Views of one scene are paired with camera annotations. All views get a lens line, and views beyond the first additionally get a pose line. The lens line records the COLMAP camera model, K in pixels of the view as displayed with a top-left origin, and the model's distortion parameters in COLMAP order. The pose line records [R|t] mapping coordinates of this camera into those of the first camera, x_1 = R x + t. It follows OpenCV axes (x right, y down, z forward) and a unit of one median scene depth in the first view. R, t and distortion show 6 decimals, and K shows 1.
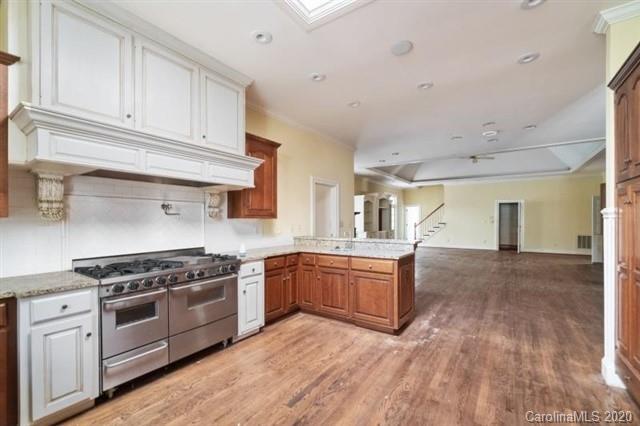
lens RADIAL K [[278.5, 0, 321.7], [0, 278.5, 215.2], [0, 0, 1]] dist [0.009100, -0.000597]
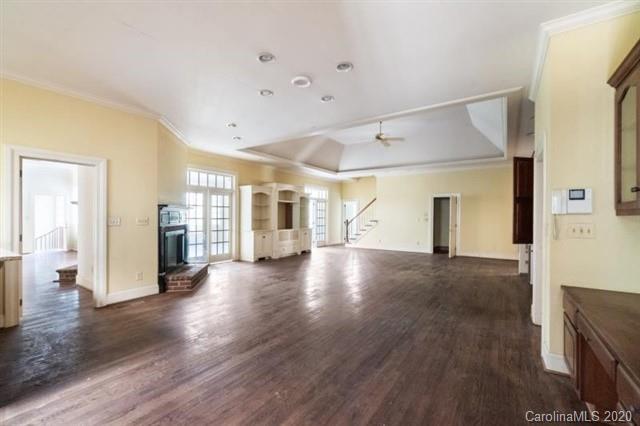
lens RADIAL K [[278.5, 0, 318.2], [0, 278.5, 215.6], [0, 0, 1]] dist [0.009100, -0.000597]
pose [[0.999960, 0.008934, 0.001004, 0.291896], [-0.008949, 0.999820, 0.016726, 0.000183], [-0.000855, -0.016734, 0.999860, 0.161165]]
